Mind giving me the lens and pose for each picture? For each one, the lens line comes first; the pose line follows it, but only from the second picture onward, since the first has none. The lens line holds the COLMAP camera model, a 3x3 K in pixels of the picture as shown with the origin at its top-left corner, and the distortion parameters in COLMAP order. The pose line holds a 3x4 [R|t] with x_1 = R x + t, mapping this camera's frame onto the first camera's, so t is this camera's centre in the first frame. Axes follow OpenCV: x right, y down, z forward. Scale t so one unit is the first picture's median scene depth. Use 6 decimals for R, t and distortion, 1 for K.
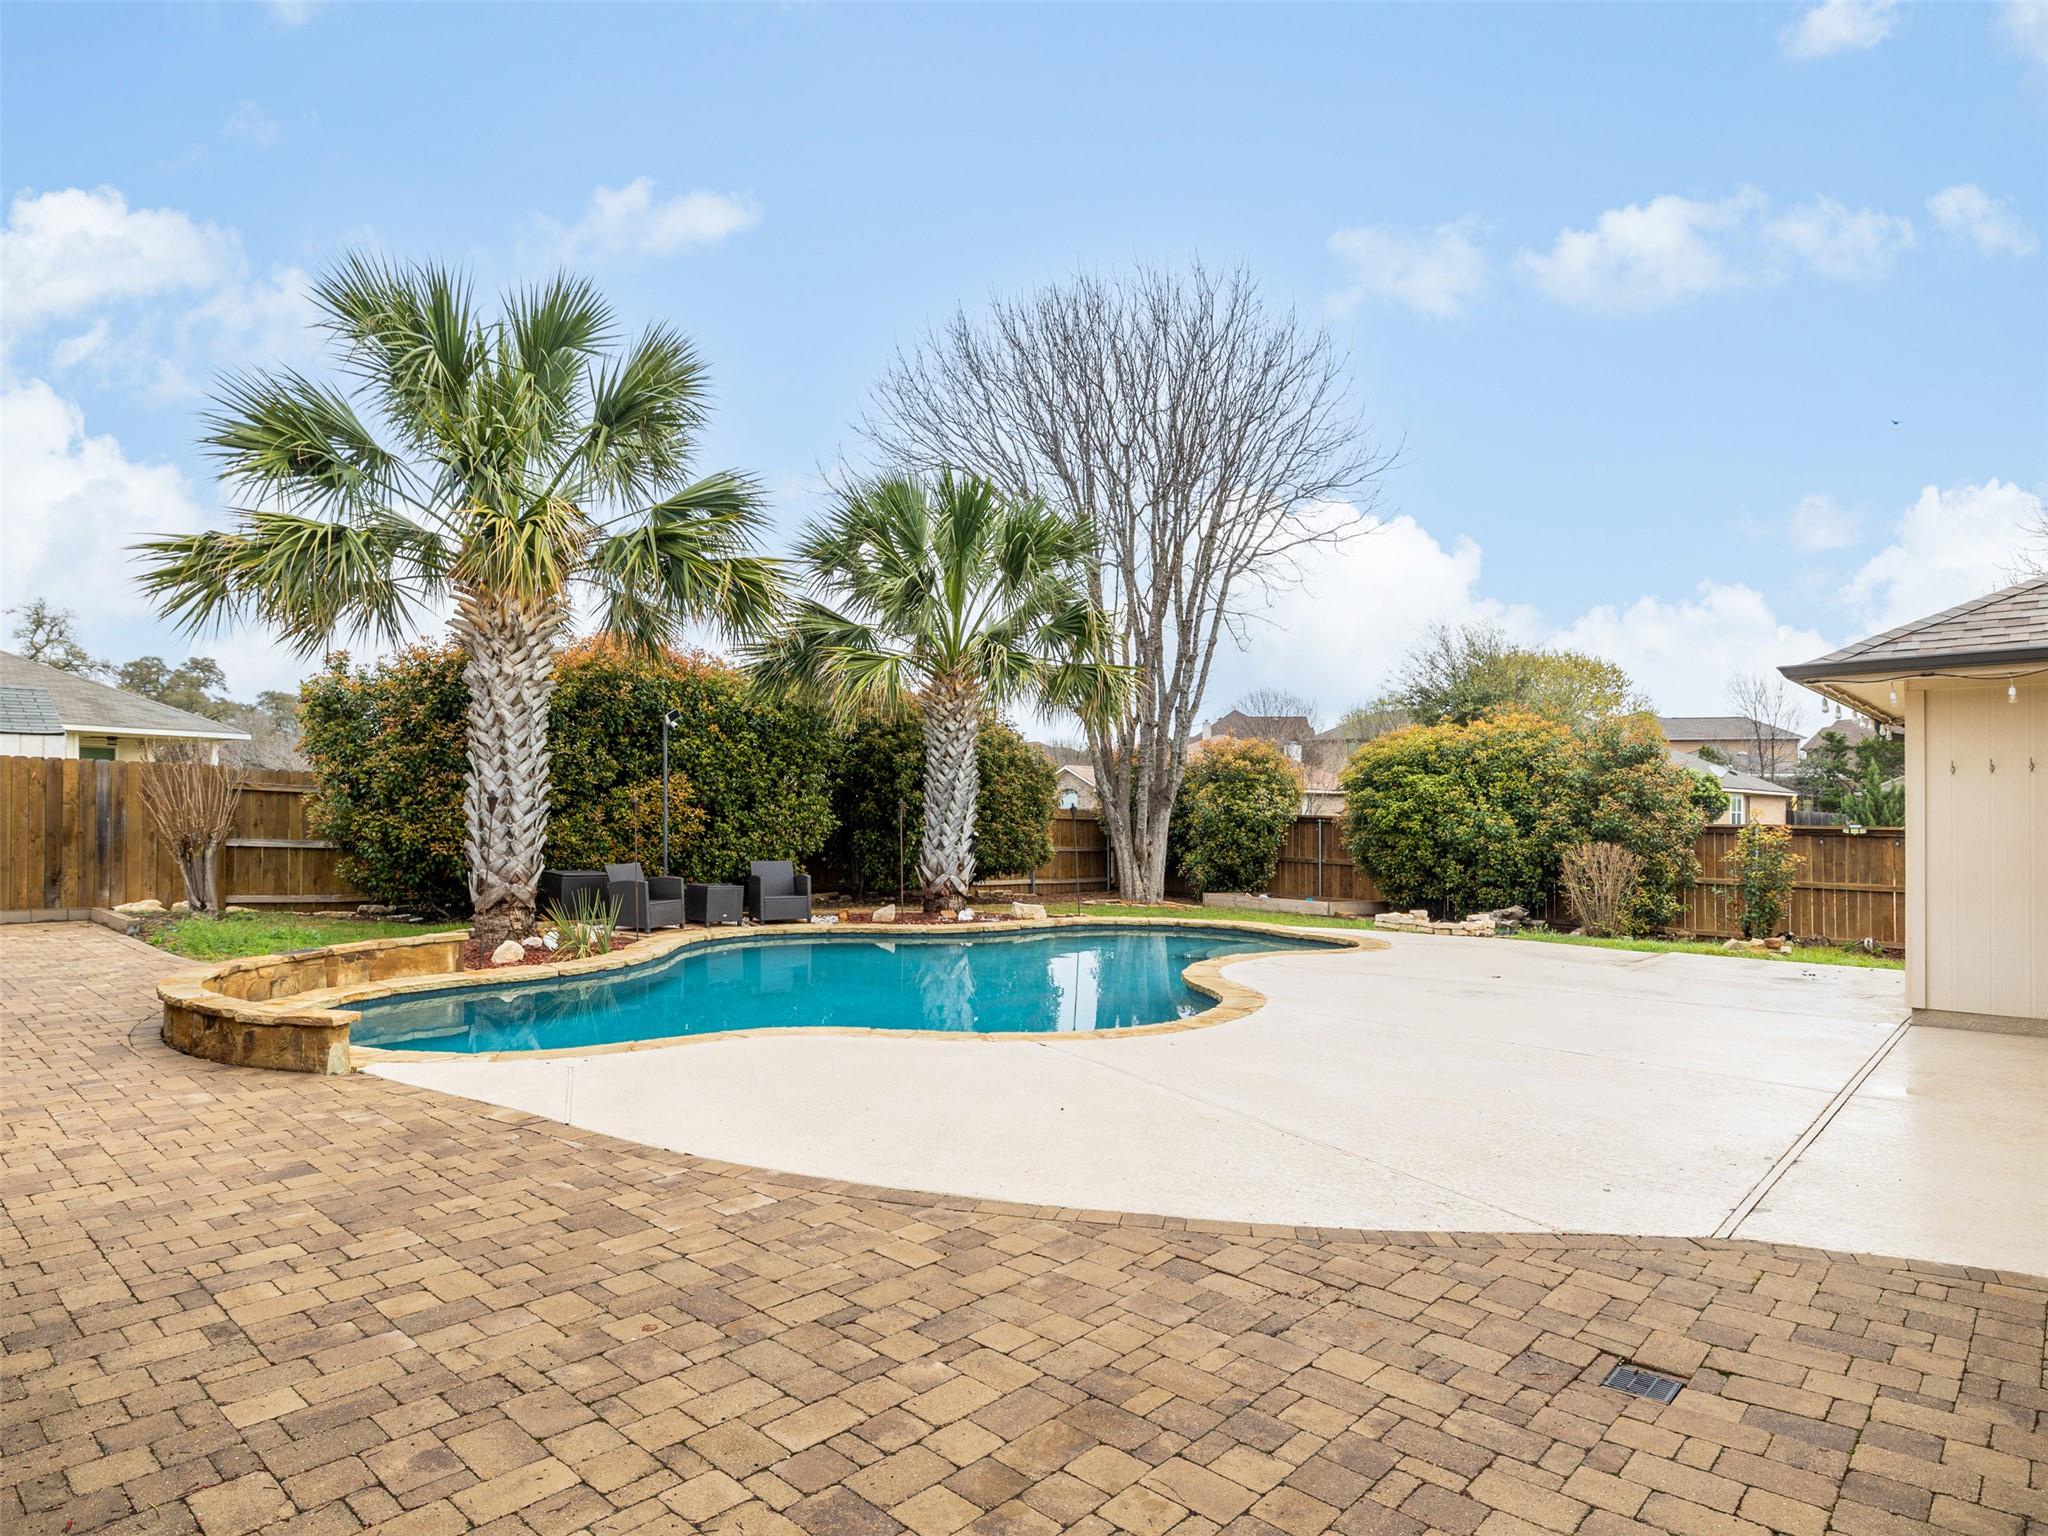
lens RADIAL K [[1156.4, 0, 1019.1], [0, 1156.4, 818.1], [0, 0, 1]] dist [-0.015200, 0.000156]
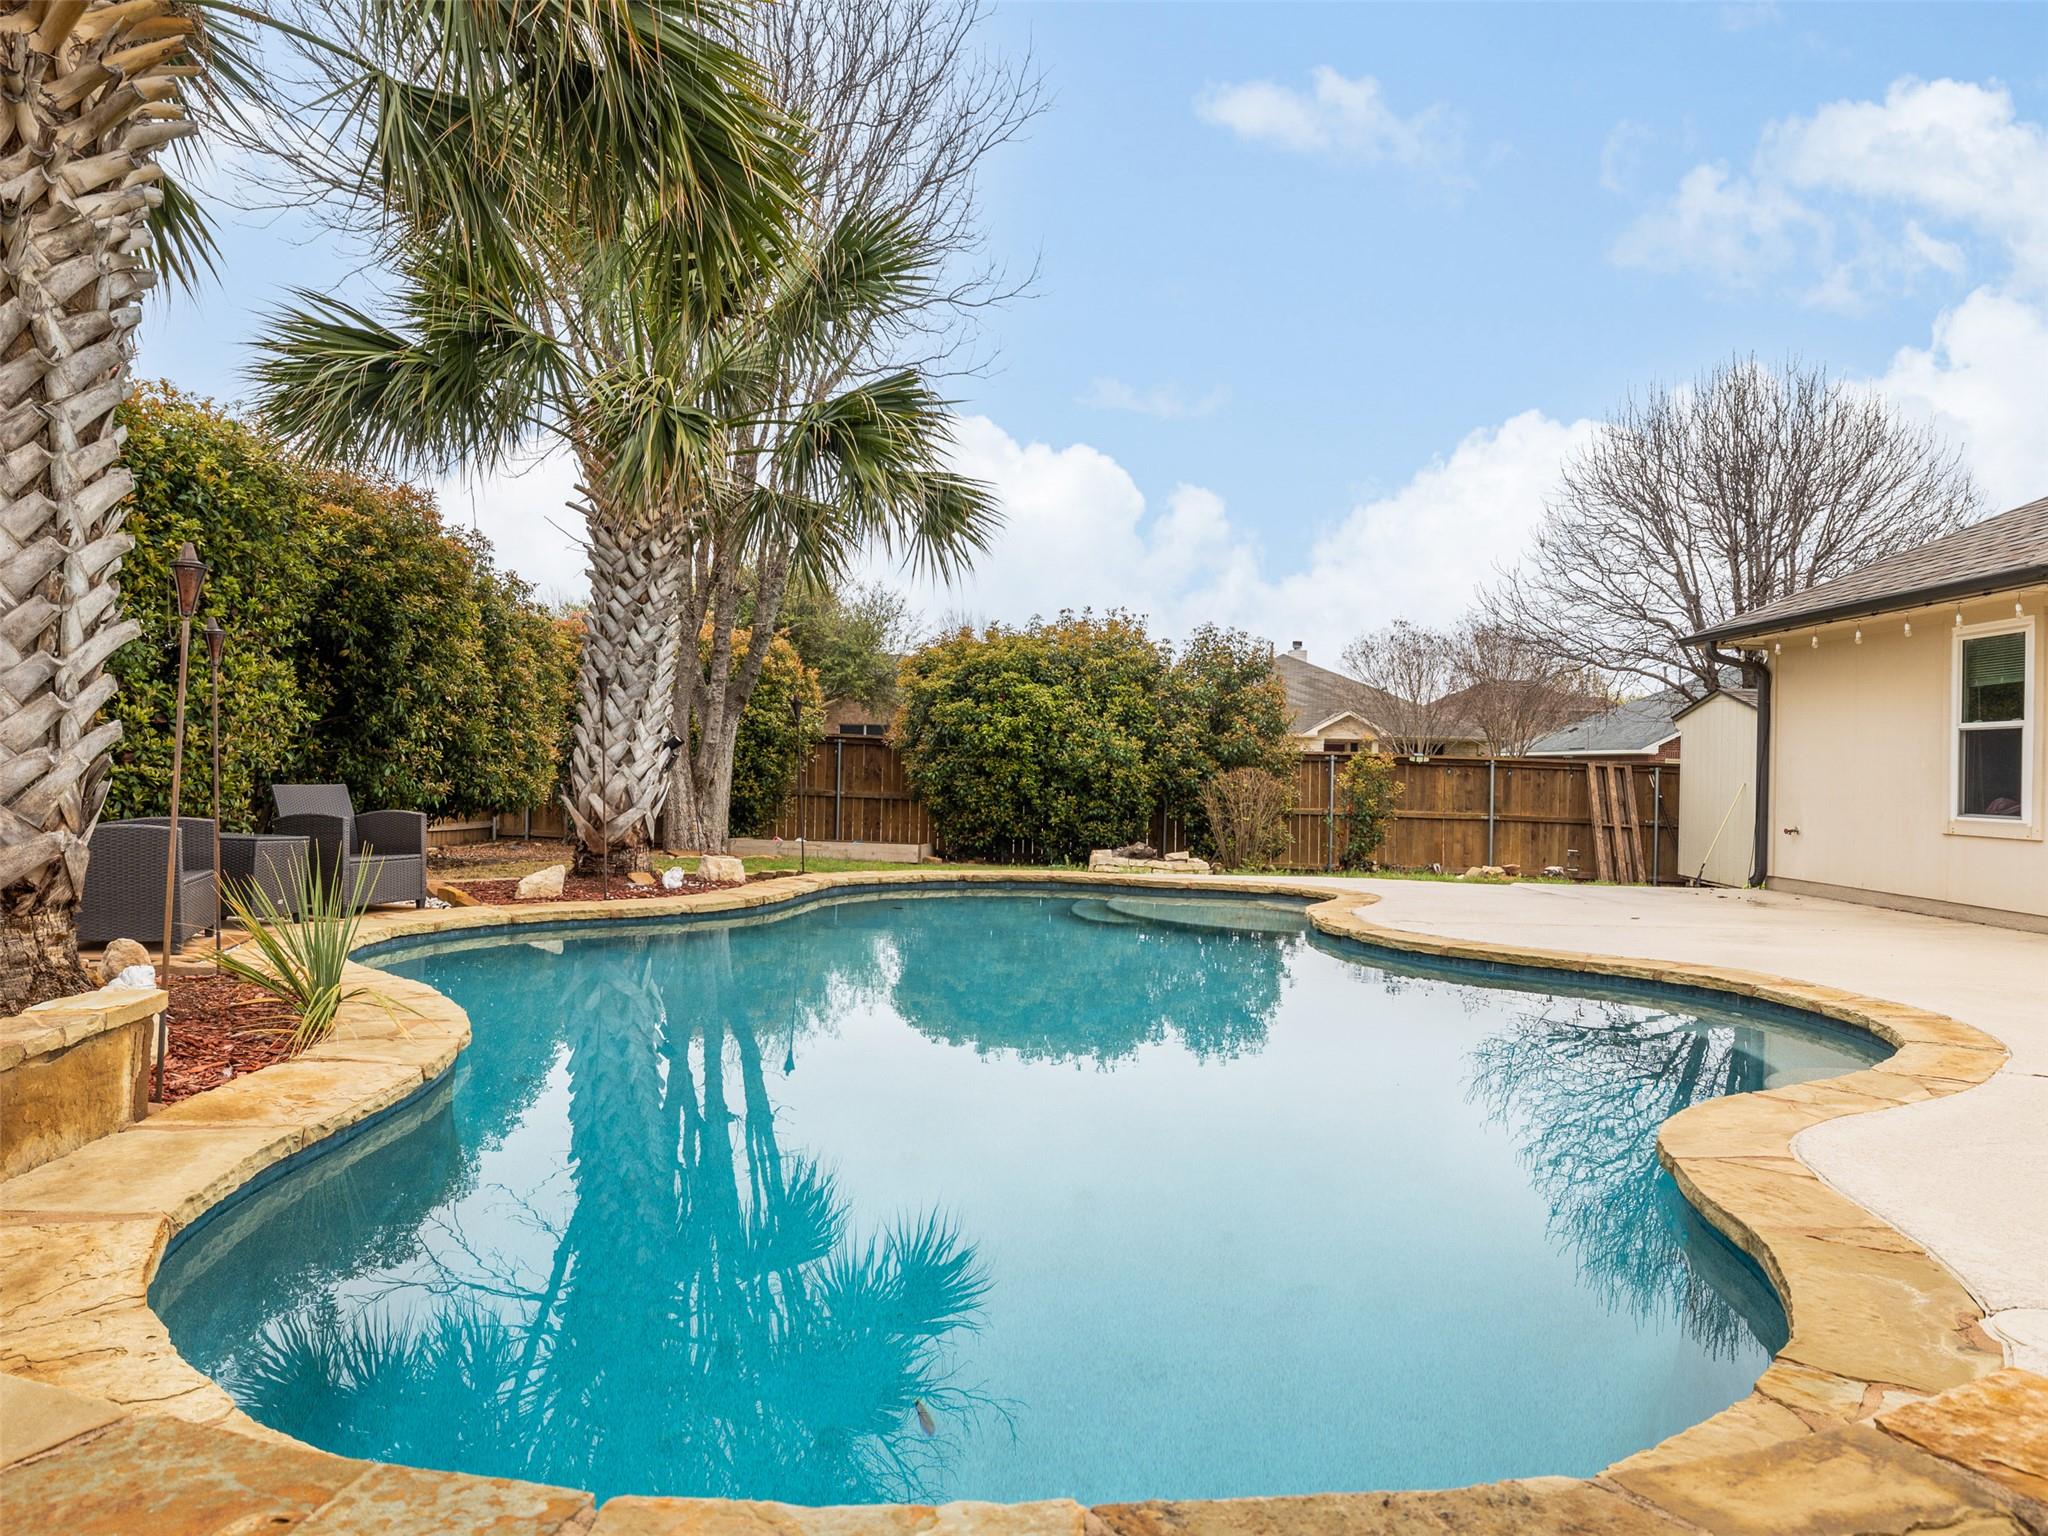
lens RADIAL K [[1351.6, 0, 1018.9], [0, 1351.6, 751.0], [0, 0, 1]] dist [0.002182, -0.001148]
pose [[0.753601, 0.018019, 0.657086, -0.358583], [-0.015705, 0.999832, -0.009406, 0.023464], [-0.657145, -0.003231, 0.753757, 0.376996]]
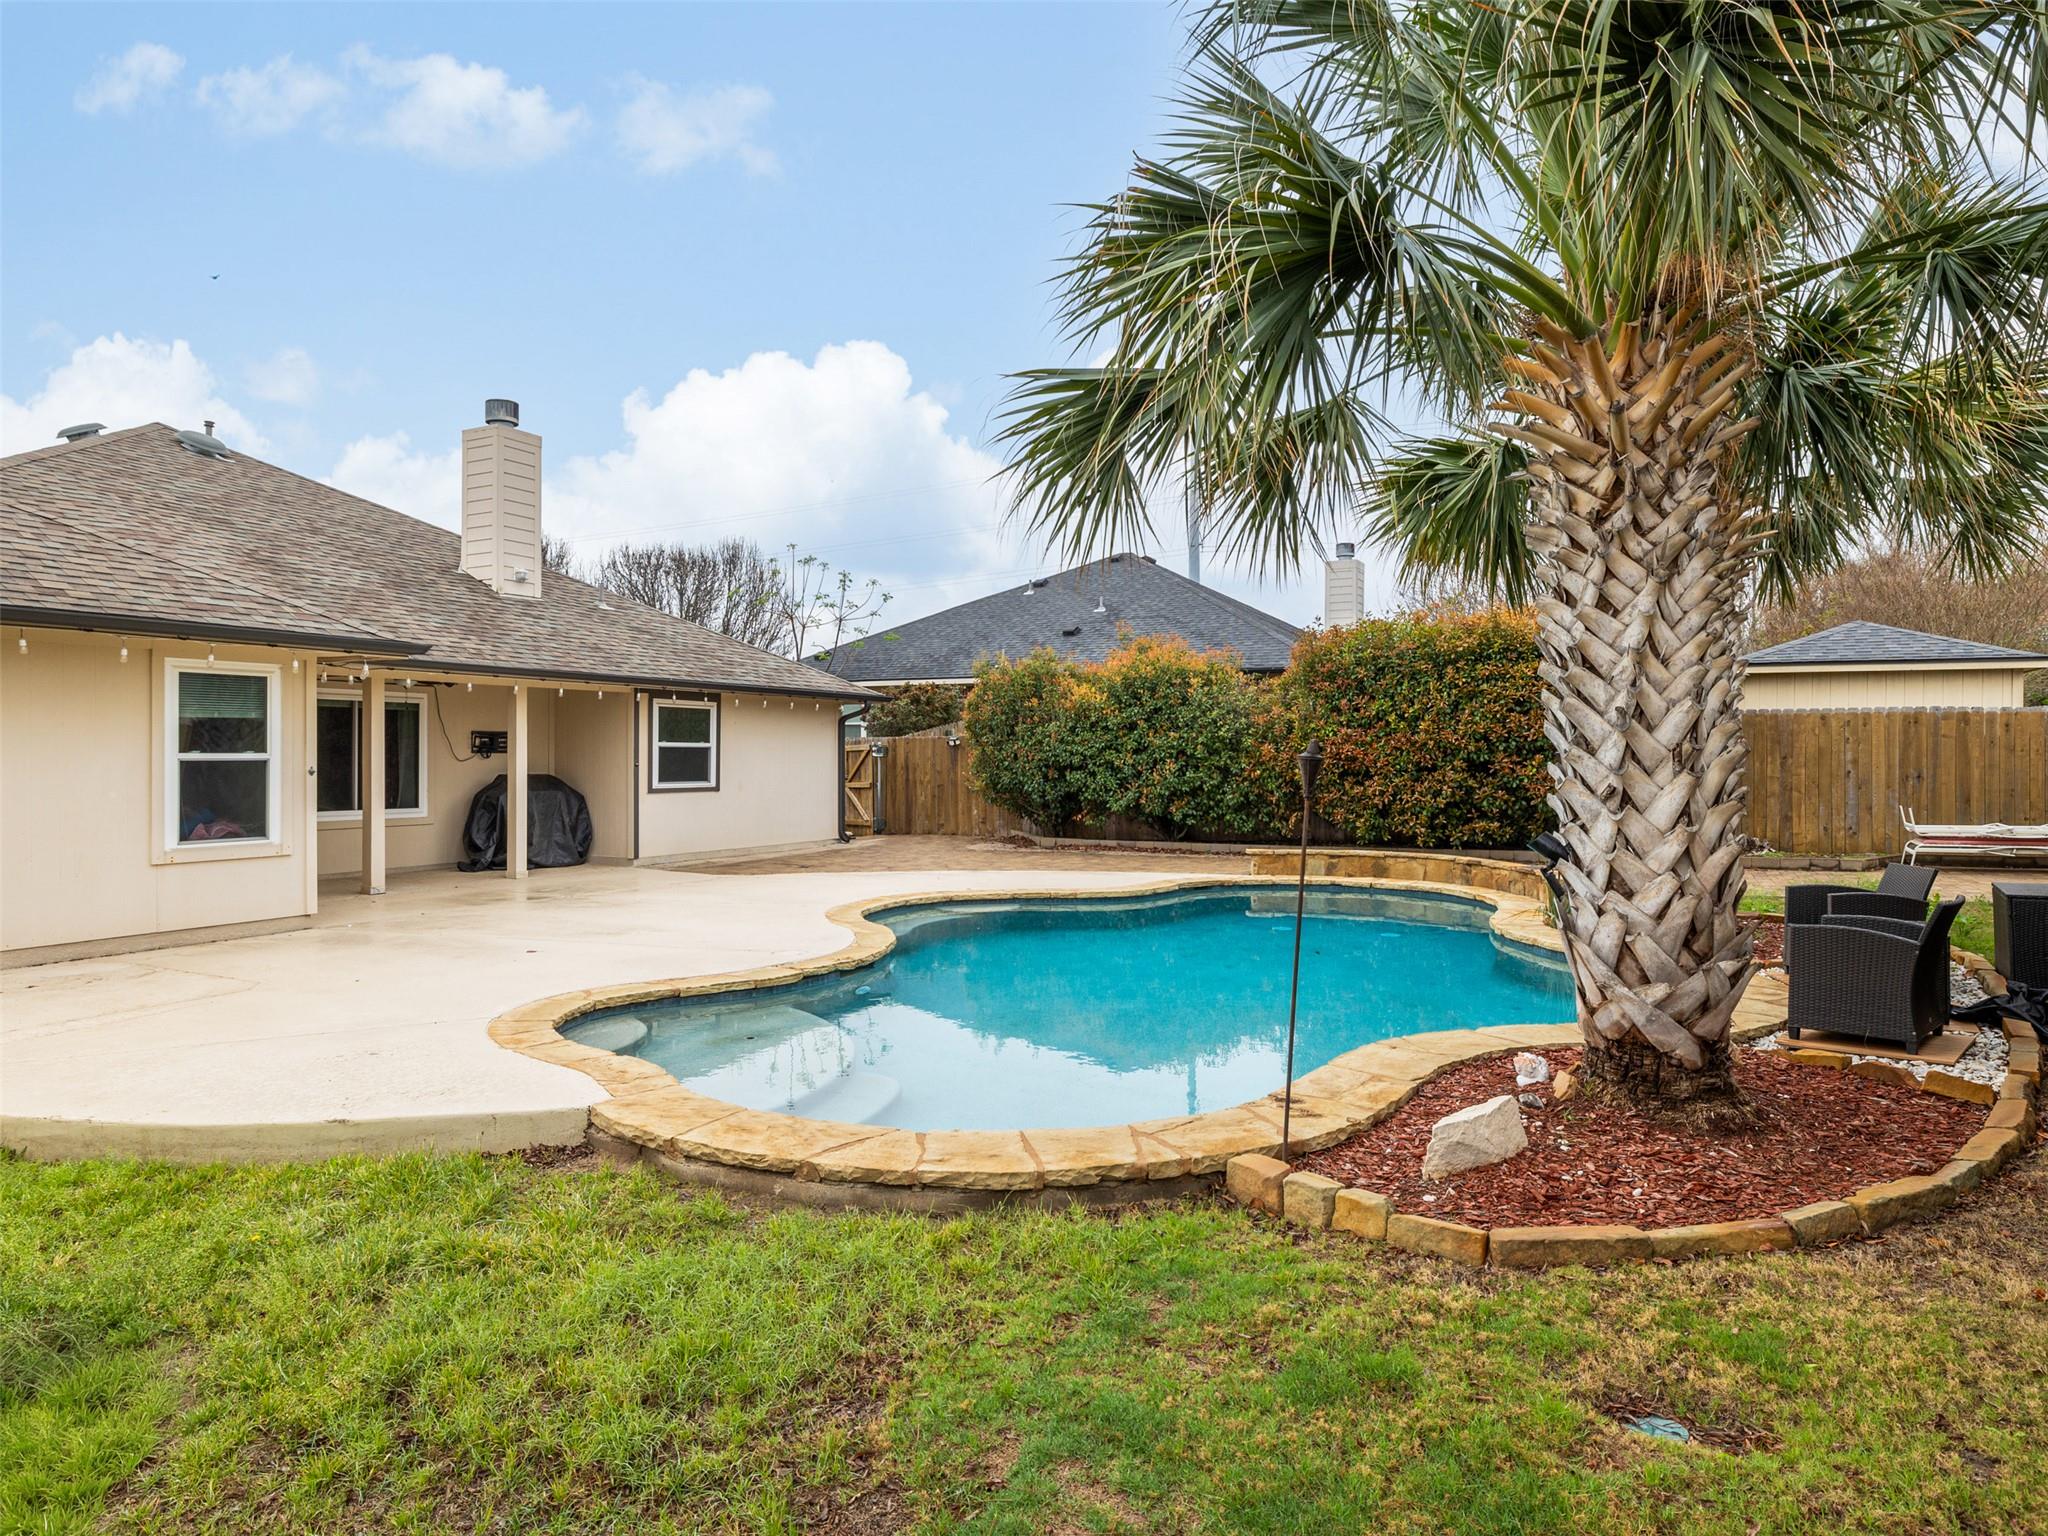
lens RADIAL K [[1220.0, 0, 1026.9], [0, 1220.0, 760.4], [0, 0, 1]] dist [0.019865, -0.000079]
pose [[-0.967123, -0.007461, -0.254199, 0.194160], [-0.009563, 0.999930, 0.007037, -0.009935], [0.254129, 0.009237, -0.967126, 1.313223]]
